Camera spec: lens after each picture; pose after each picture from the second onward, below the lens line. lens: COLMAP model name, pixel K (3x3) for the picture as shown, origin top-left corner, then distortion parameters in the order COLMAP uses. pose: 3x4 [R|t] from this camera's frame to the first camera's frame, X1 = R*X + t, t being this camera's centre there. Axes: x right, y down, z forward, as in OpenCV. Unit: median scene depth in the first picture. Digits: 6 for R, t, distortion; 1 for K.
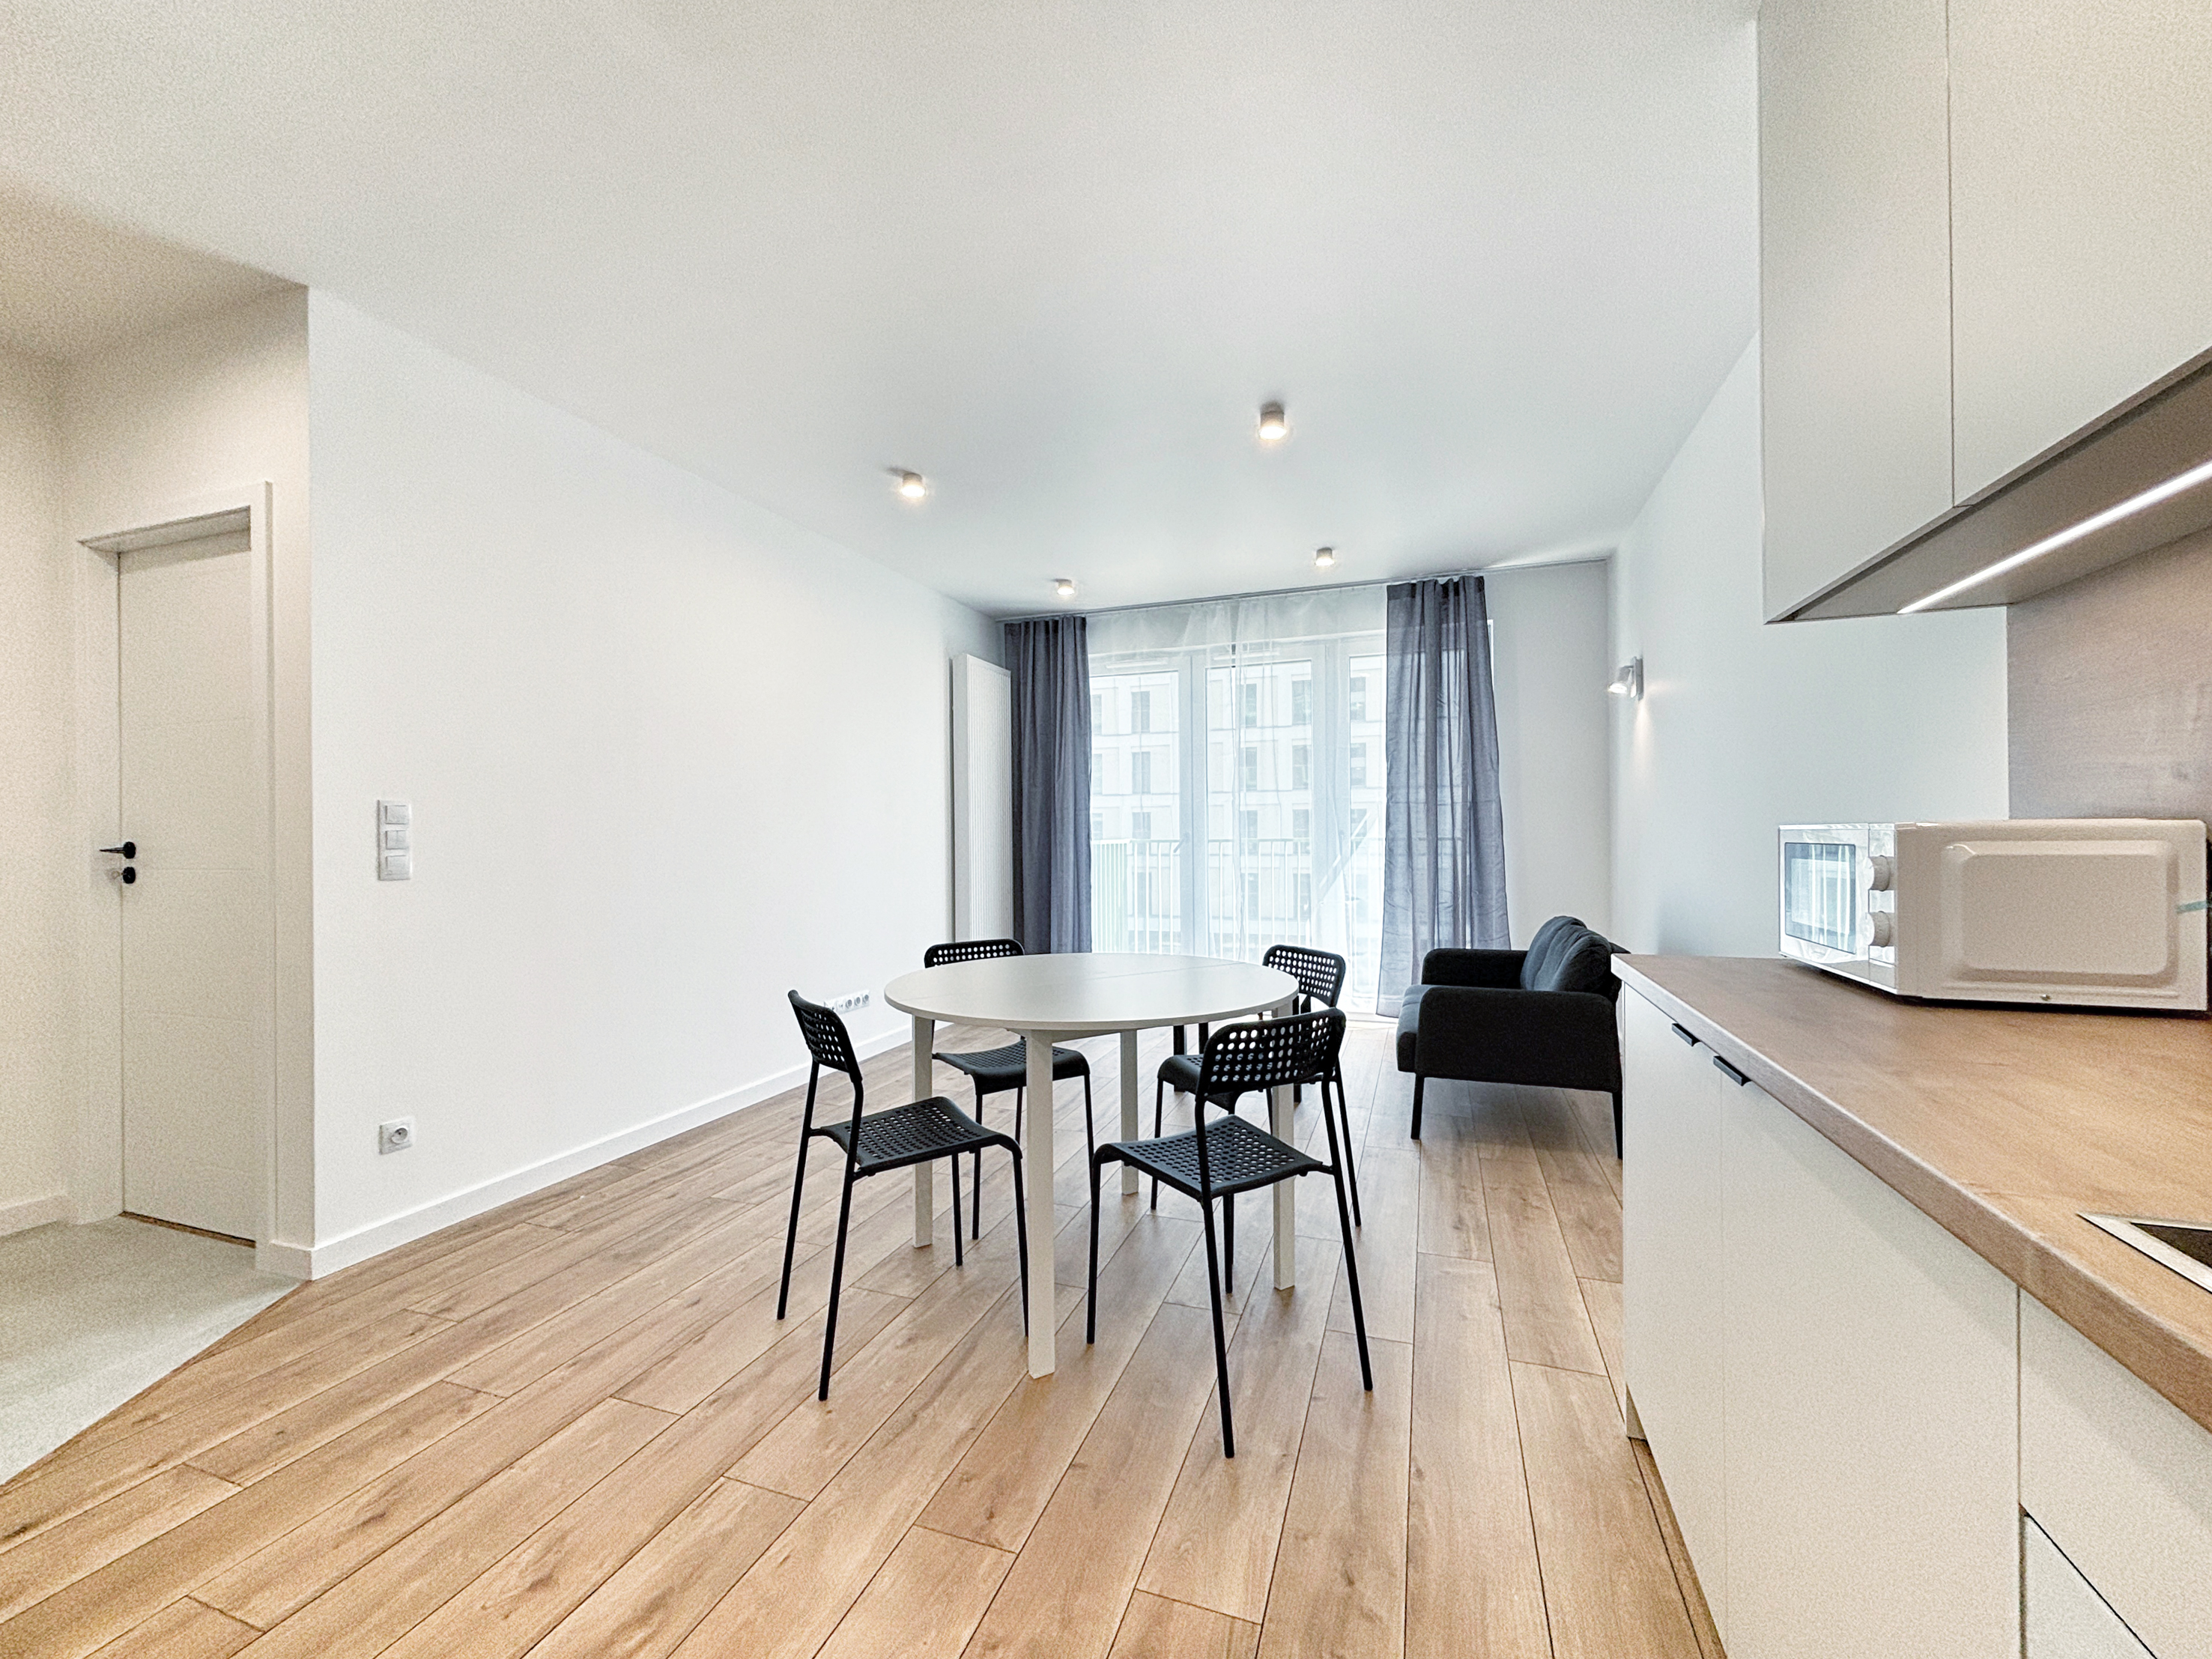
lens RADIAL K [[905.4, 0, 1106.0], [0, 905.4, 829.5], [0, 0, 1]] dist [-0.000055, -0.000266]
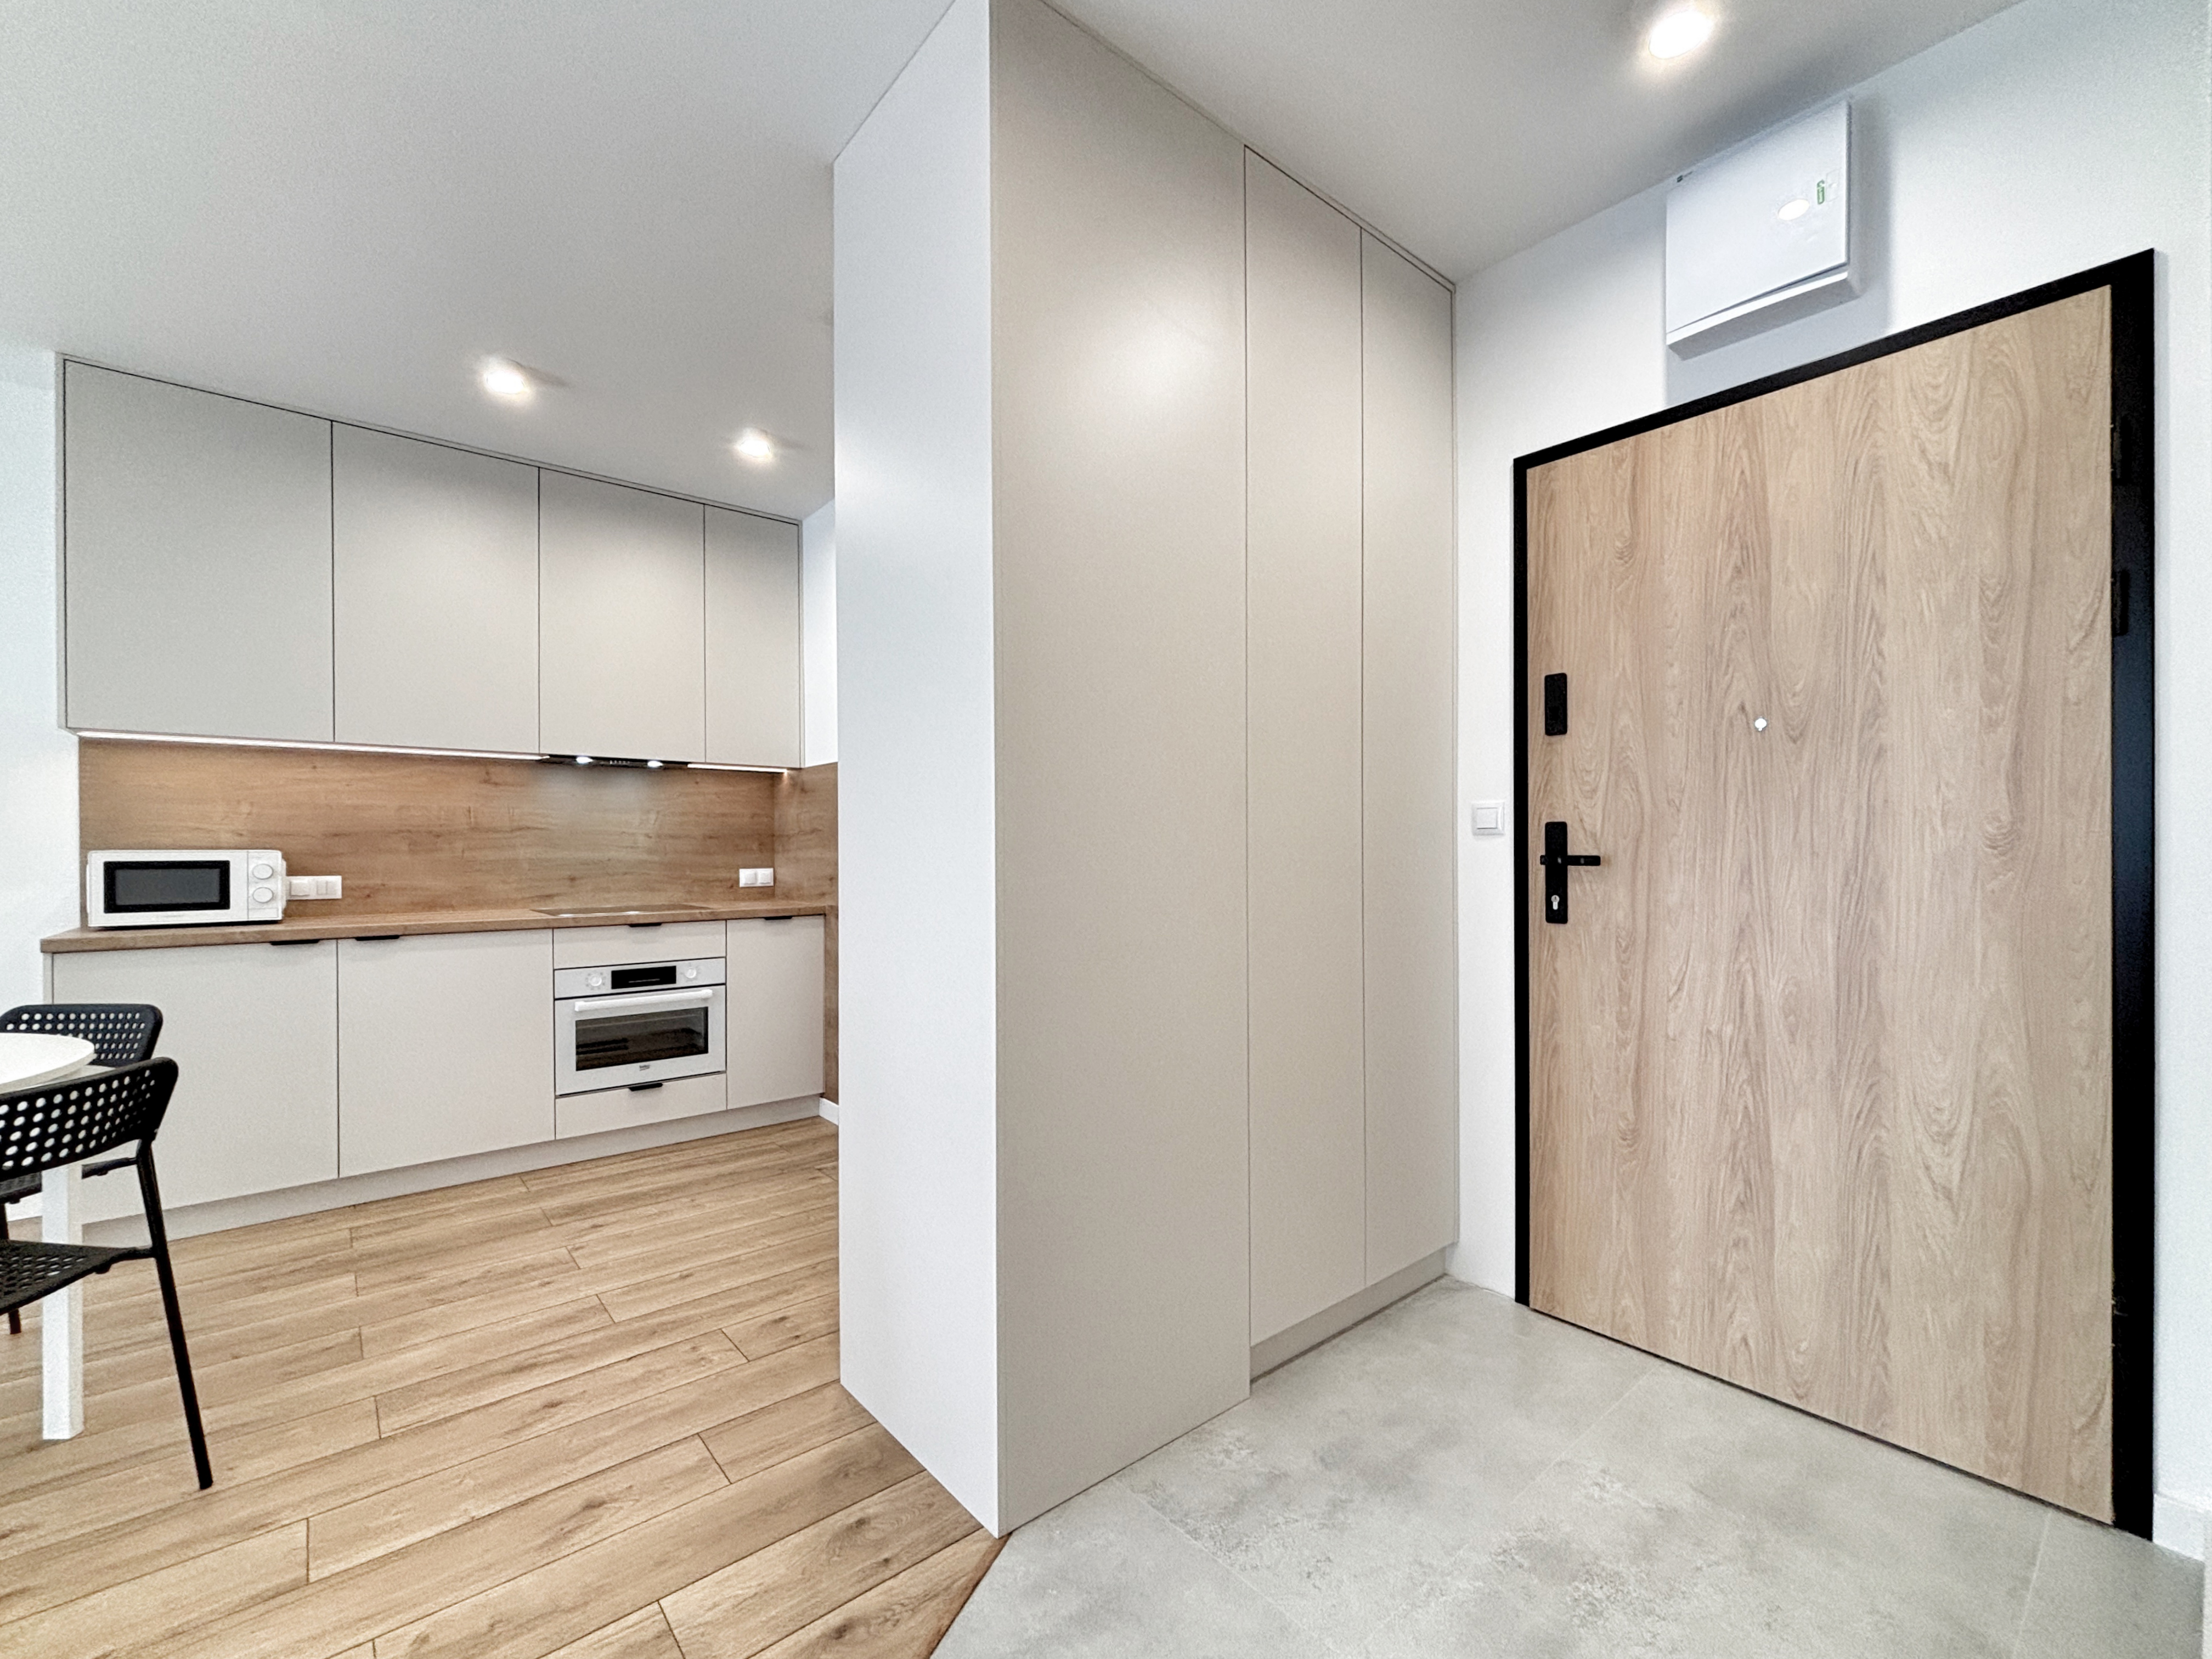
lens RADIAL K [[944.3, 0, 1108.2], [0, 944.3, 854.3], [0, 0, 1]] dist [-0.000011, 0.000218]
pose [[-0.866979, 0.009294, 0.498258, -1.089023], [0.006588, 0.999952, -0.007188, 0.015885], [-0.498301, -0.002949, -0.866999, 0.961795]]
